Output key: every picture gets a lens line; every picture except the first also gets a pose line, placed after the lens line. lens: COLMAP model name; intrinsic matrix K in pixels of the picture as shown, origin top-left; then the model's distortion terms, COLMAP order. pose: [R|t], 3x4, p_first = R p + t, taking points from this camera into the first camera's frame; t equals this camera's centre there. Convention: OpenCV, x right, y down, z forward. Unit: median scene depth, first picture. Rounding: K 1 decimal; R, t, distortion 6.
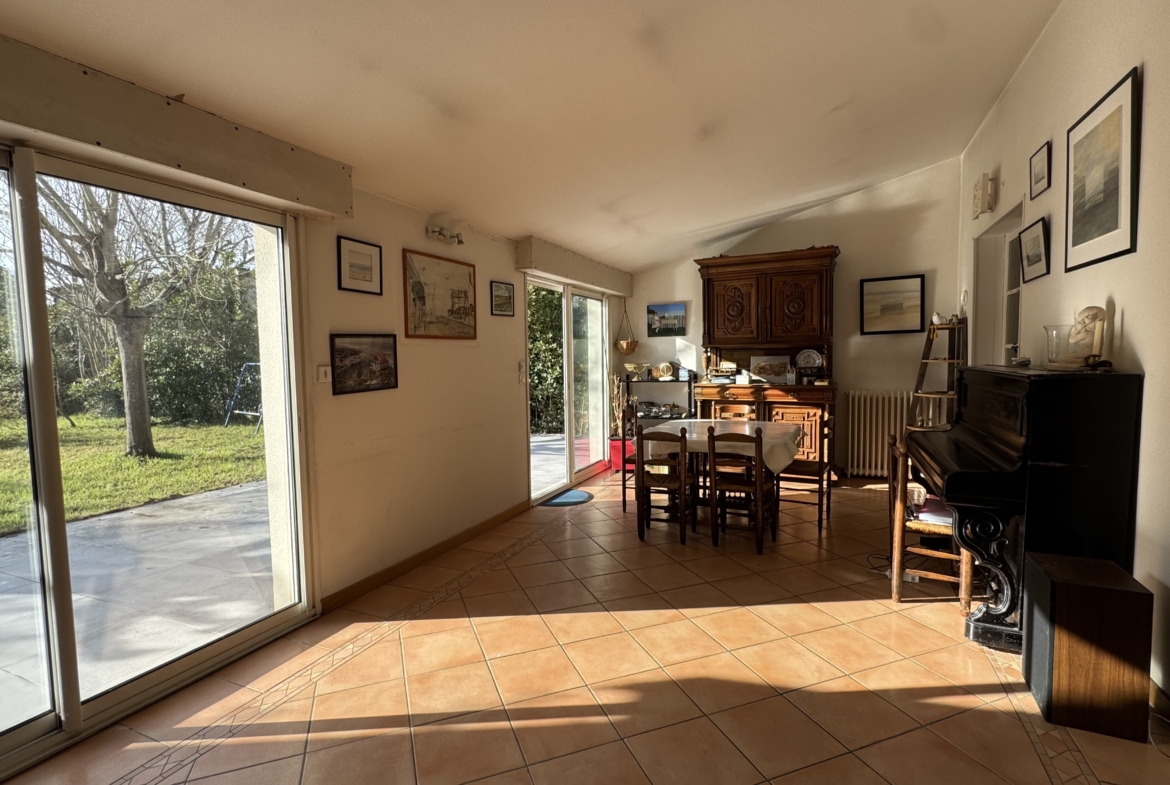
lens RADIAL K [[559.5, 0, 585.0], [0, 559.5, 392.5], [0, 0, 1]] dist [0.000755, -0.000007]
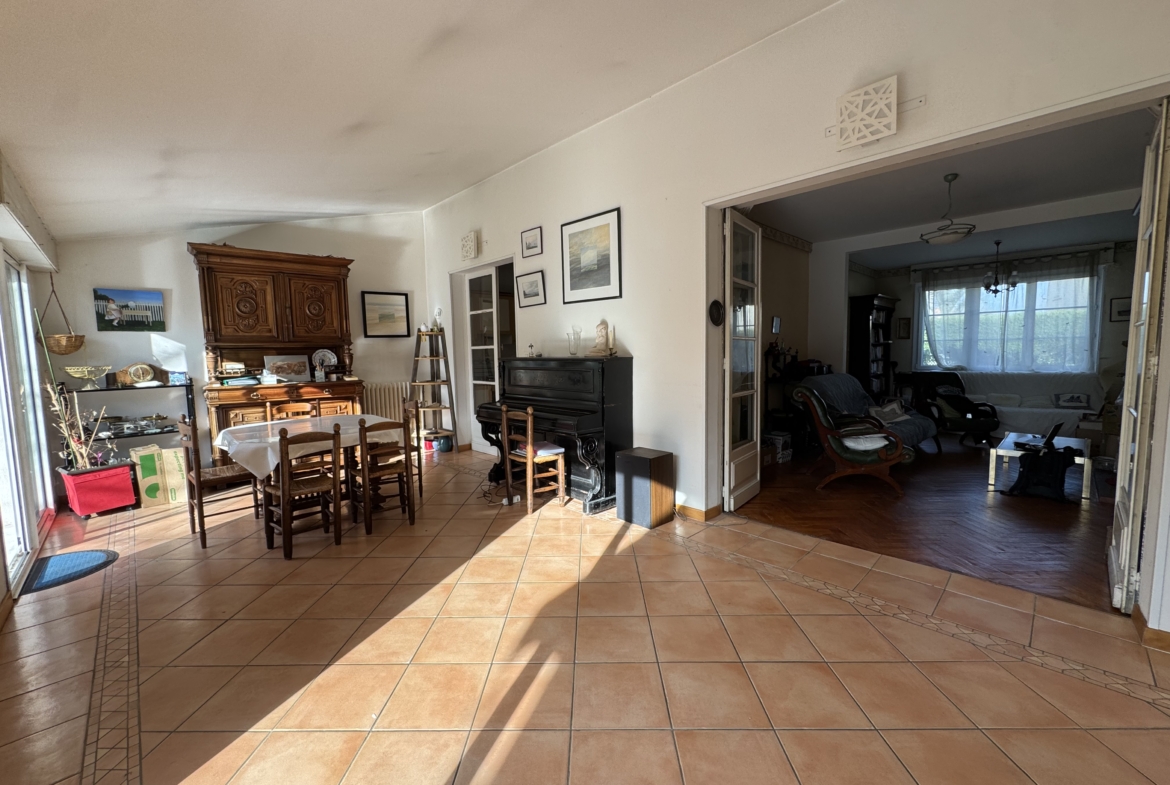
lens RADIAL K [[468.0, 0, 585.0], [0, 468.0, 392.5], [0, 0, 1]] dist [-0.000664, -0.000172]
pose [[0.374404, -0.071551, 0.924501, -0.268323], [0.073325, 0.996181, 0.047403, 0.001131], [-0.924362, 0.050041, 0.378220, 0.194854]]
